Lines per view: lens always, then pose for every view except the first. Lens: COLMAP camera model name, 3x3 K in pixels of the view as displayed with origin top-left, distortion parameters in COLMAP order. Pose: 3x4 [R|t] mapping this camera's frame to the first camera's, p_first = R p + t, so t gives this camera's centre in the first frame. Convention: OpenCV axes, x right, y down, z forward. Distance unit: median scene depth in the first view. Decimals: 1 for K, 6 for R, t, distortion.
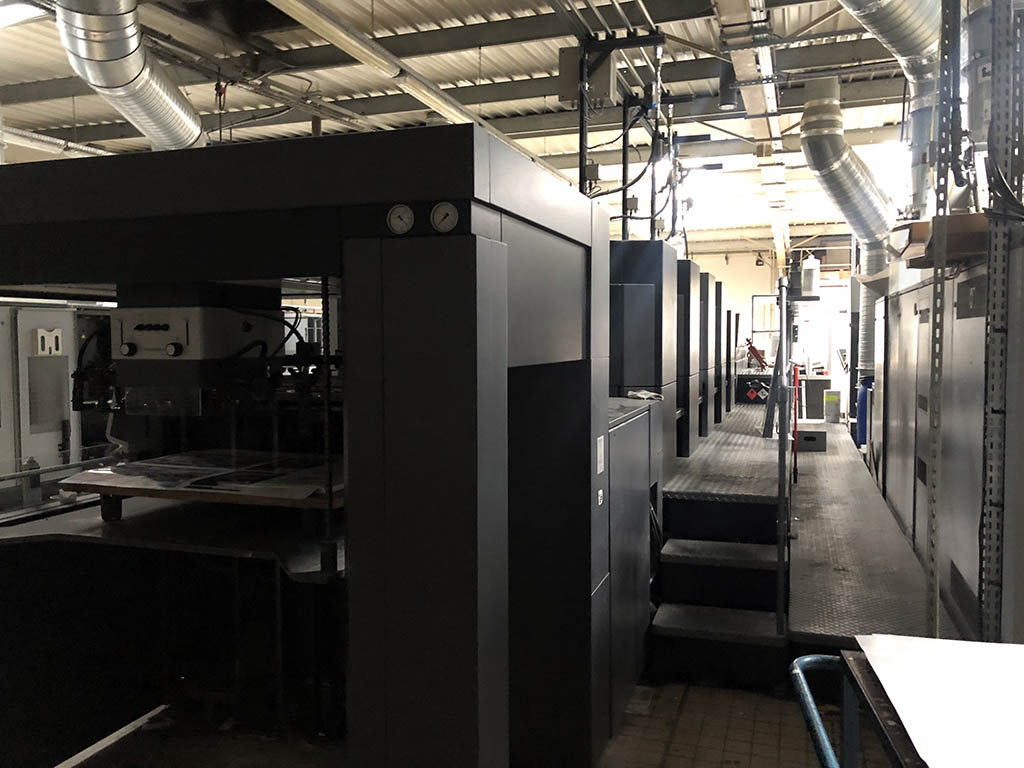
lens RADIAL K [[838.5, 0, 511.0], [0, 838.5, 379.1], [0, 0, 1]] dist [0.033666, -0.015466]
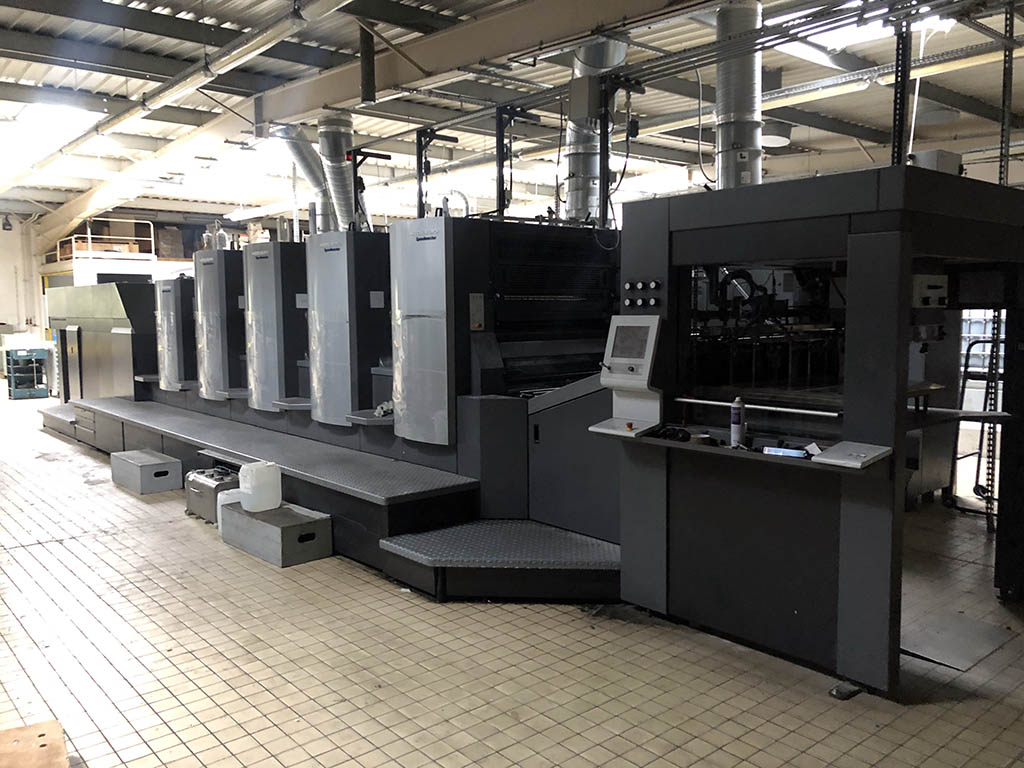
lens RADIAL K [[842.1, 0, 509.8], [0, 842.1, 382.8], [0, 0, 1]] dist [0.029397, -0.015733]
pose [[0.513520, -0.076178, 0.854690, -1.160873], [0.048904, 0.997031, 0.059482, -0.008490], [-0.856683, 0.011253, 0.515721, 0.454198]]
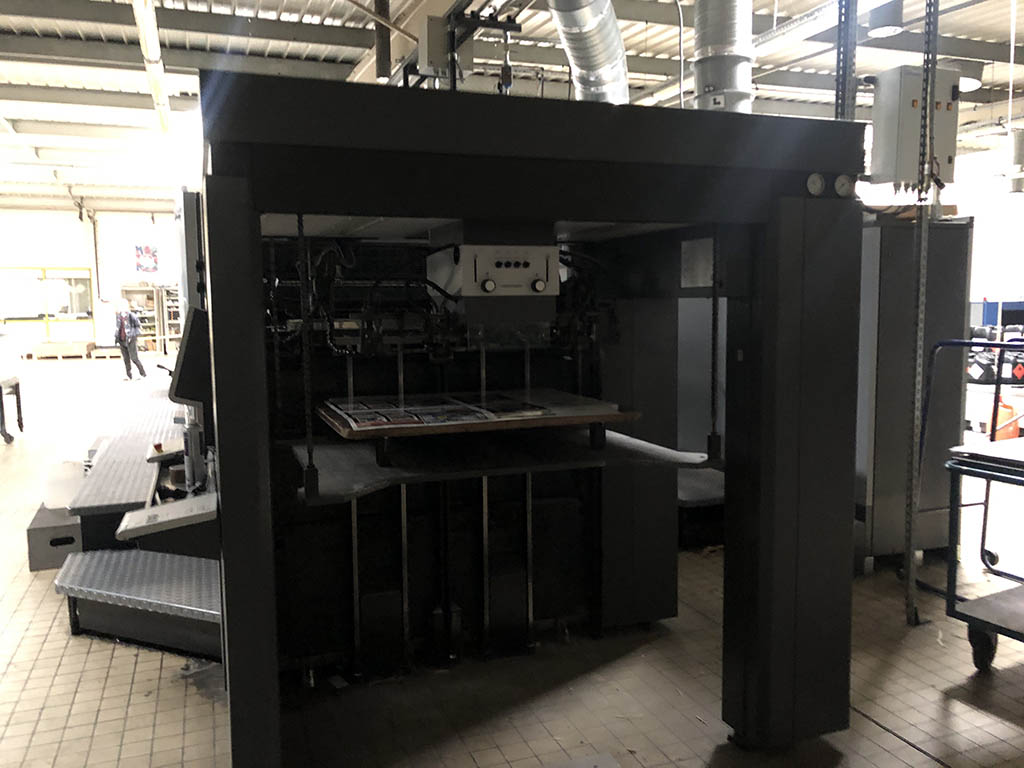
lens RADIAL K [[835.9, 0, 509.2], [0, 835.9, 384.5], [0, 0, 1]] dist [0.042595, -0.037525]
pose [[0.776247, -0.068994, 0.626642, -0.571998], [0.039430, 0.997361, 0.060967, 0.012486], [-0.629195, -0.022617, 0.776919, 0.101324]]
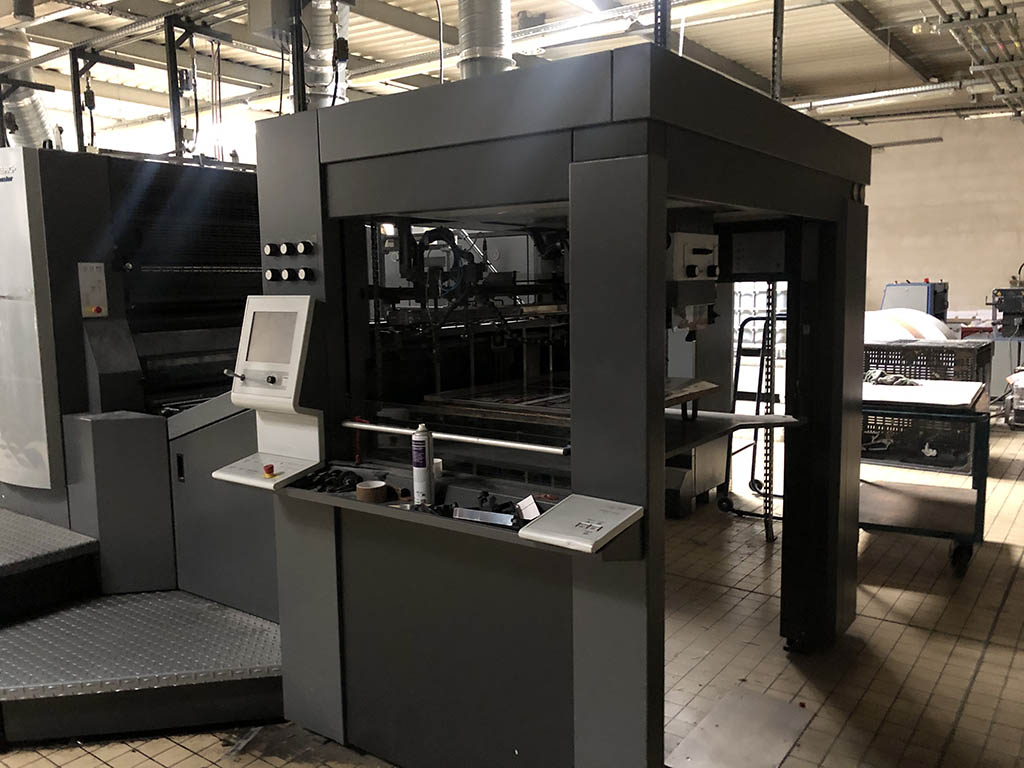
lens RADIAL K [[835.9, 0, 509.2], [0, 835.9, 384.5], [0, 0, 1]] dist [0.042595, -0.037525]
pose [[0.302145, -0.118171, 0.945909, -0.829909], [0.062607, 0.992604, 0.104007, -0.009339], [-0.951204, 0.027796, 0.307309, 0.475971]]
